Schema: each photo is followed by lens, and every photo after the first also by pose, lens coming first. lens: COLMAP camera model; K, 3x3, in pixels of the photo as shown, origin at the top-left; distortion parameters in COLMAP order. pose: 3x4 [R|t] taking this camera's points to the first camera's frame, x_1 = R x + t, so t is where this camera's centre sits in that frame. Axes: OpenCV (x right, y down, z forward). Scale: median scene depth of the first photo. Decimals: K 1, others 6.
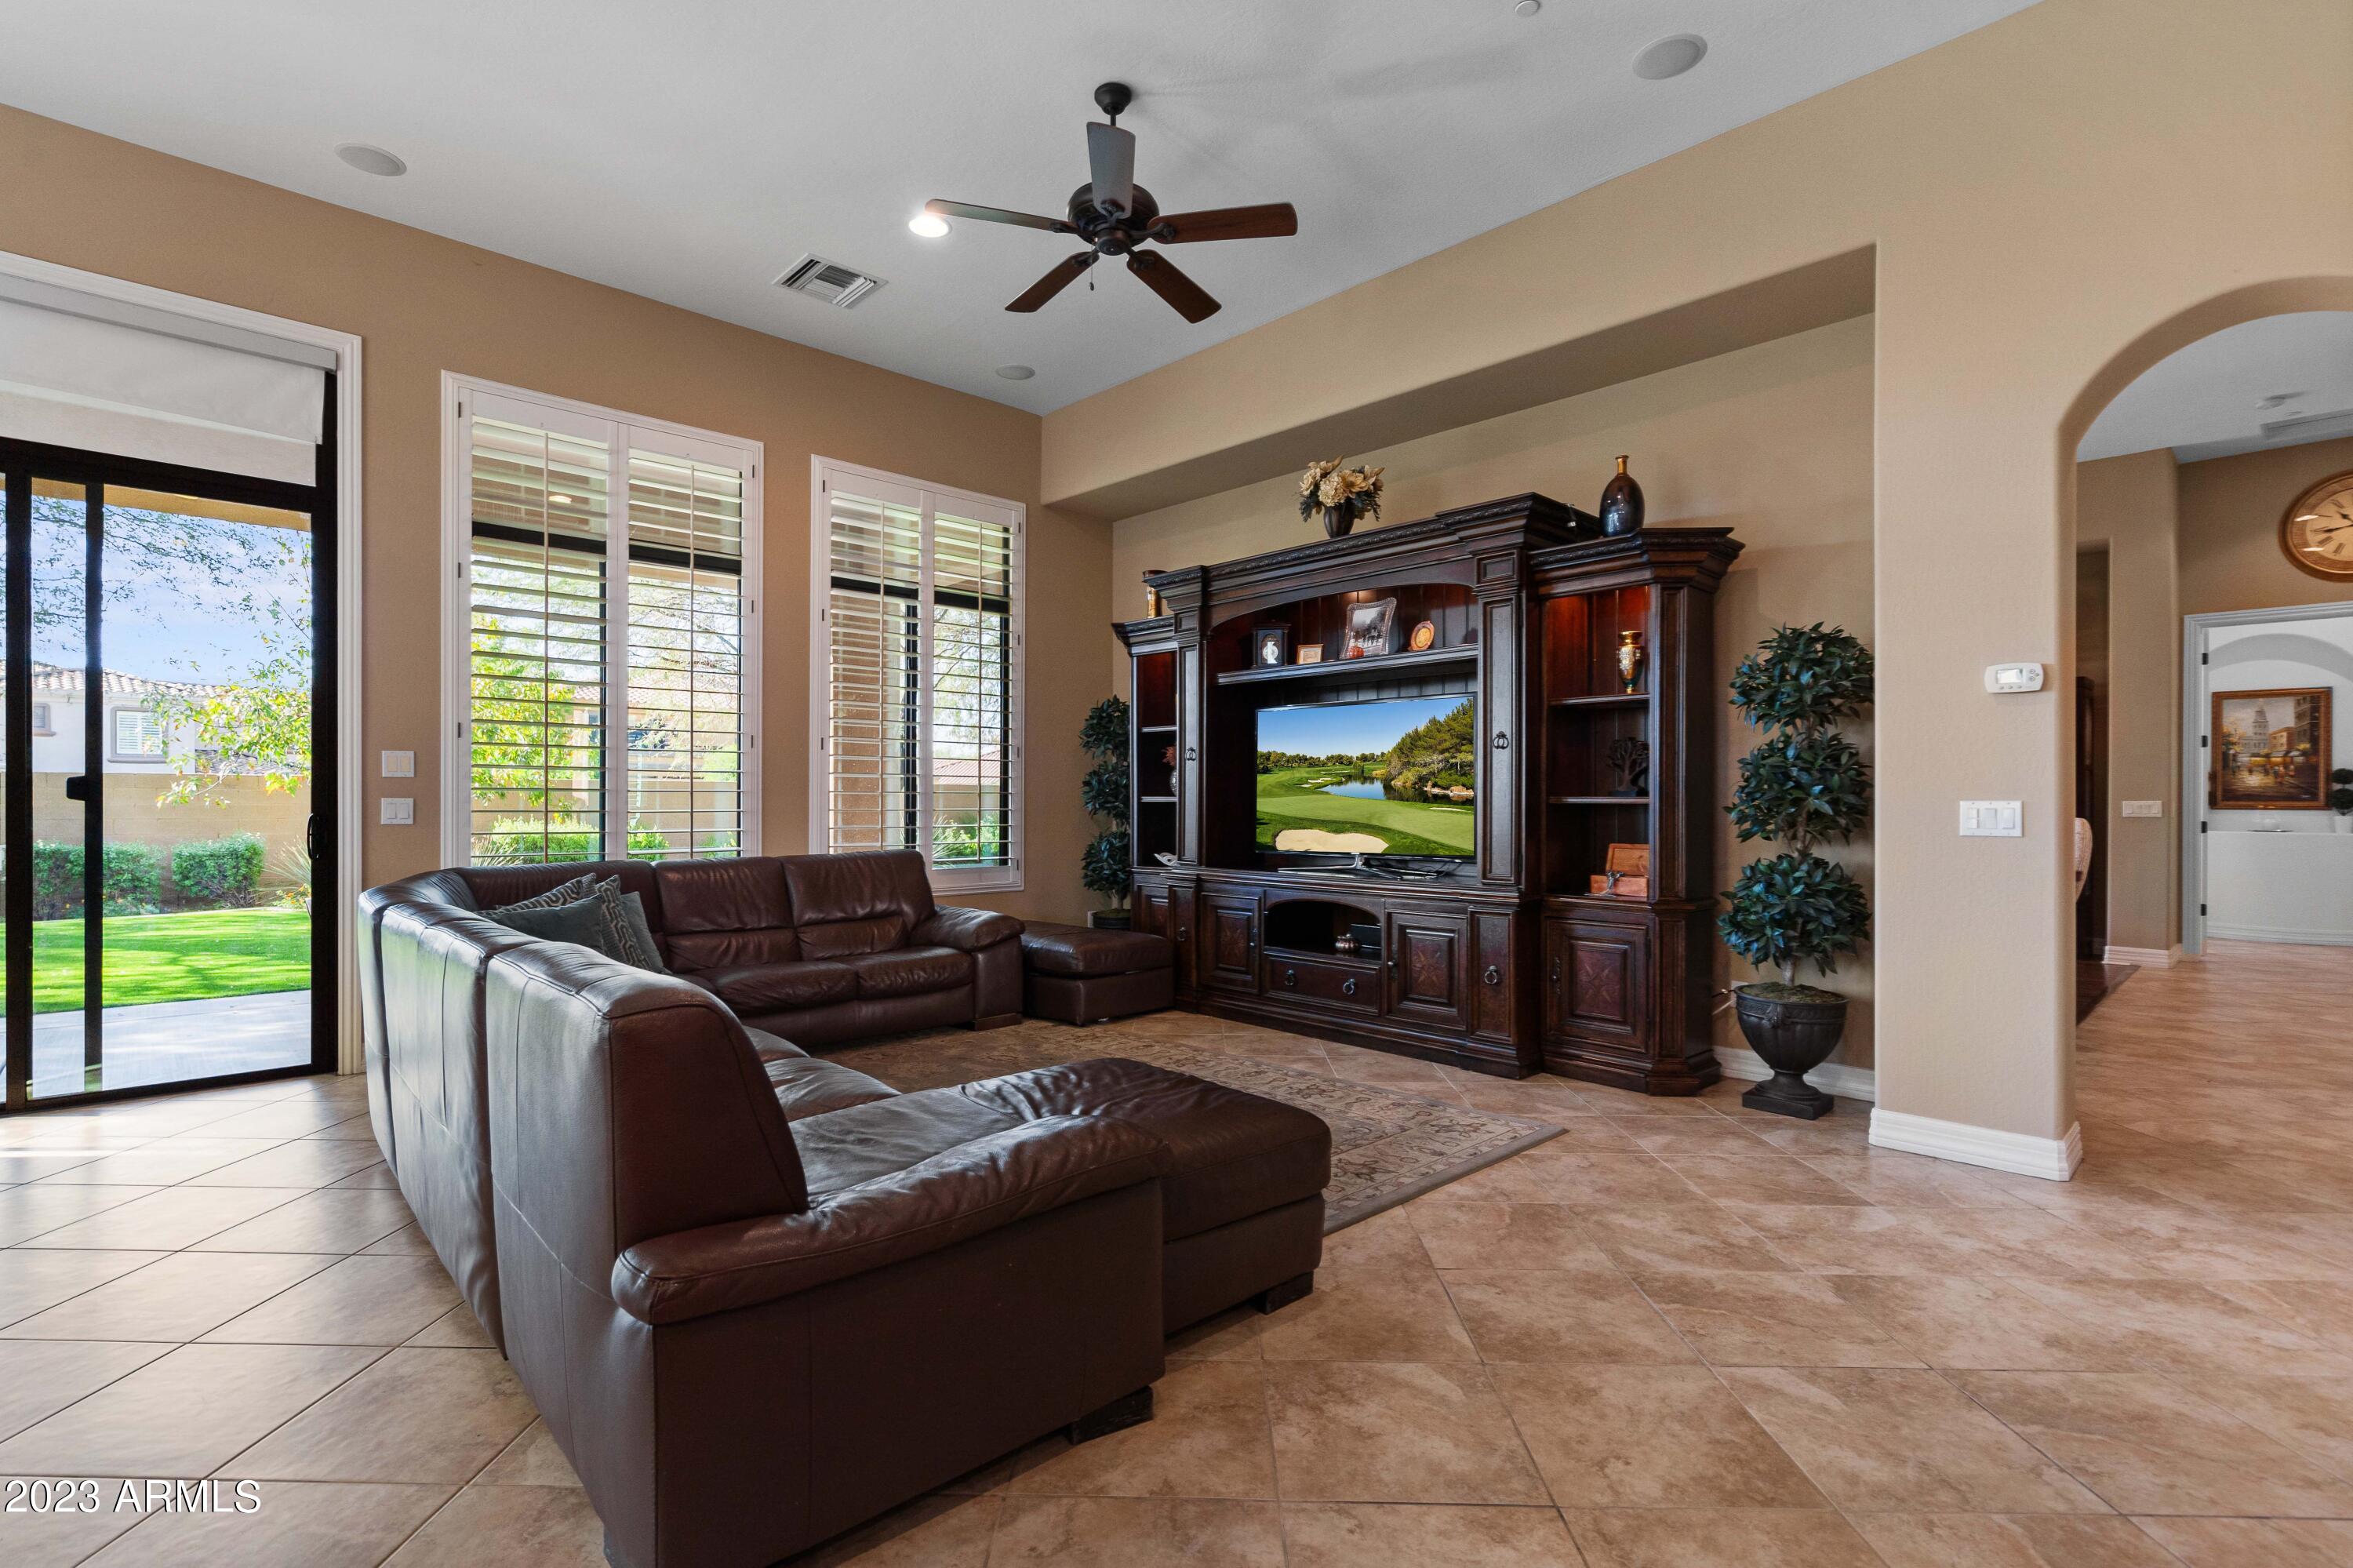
lens RADIAL K [[1093.8, 0, 1182.4], [0, 1093.8, 798.0], [0, 0, 1]] dist [0.000714, 0.000100]
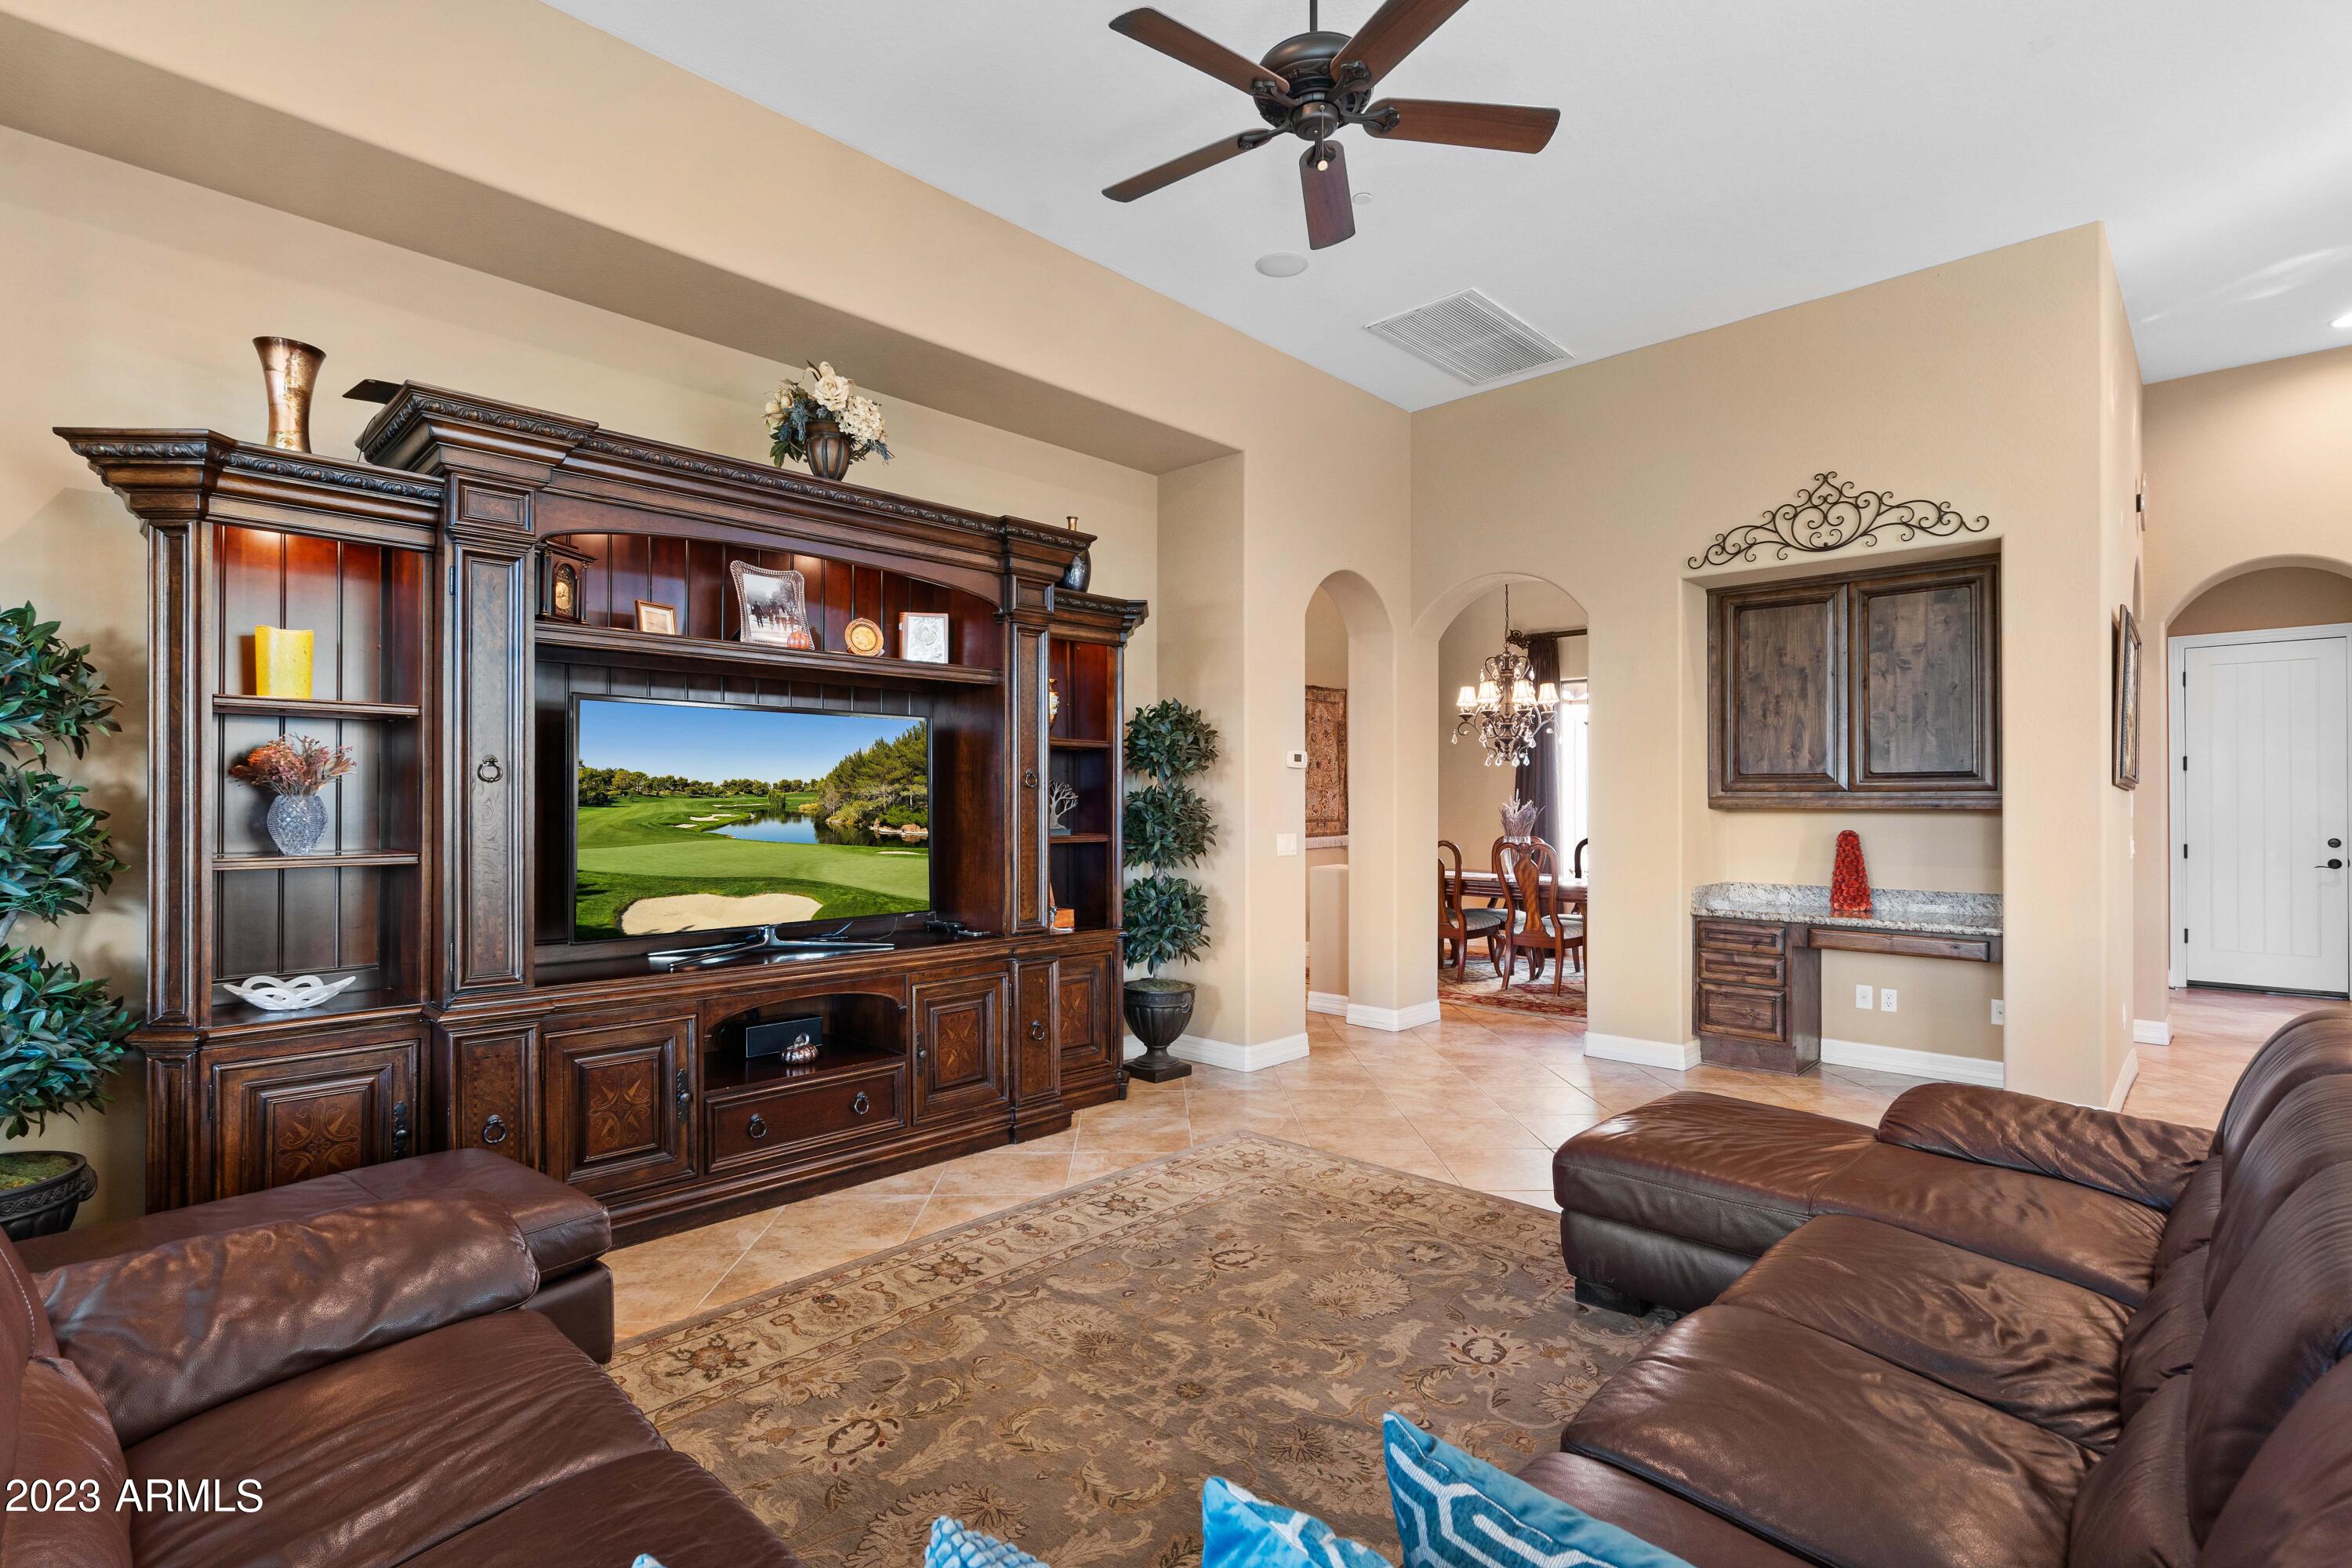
lens RADIAL K [[1093.3, 0, 1181.8], [0, 1093.3, 791.6], [0, 0, 1]] dist [0.000714, 0.000100]
pose [[-0.026996, 0.008640, 0.999598, -0.573382], [-0.000693, 0.999962, -0.008662, -0.028265], [-0.999635, -0.000926, -0.026989, 0.794715]]
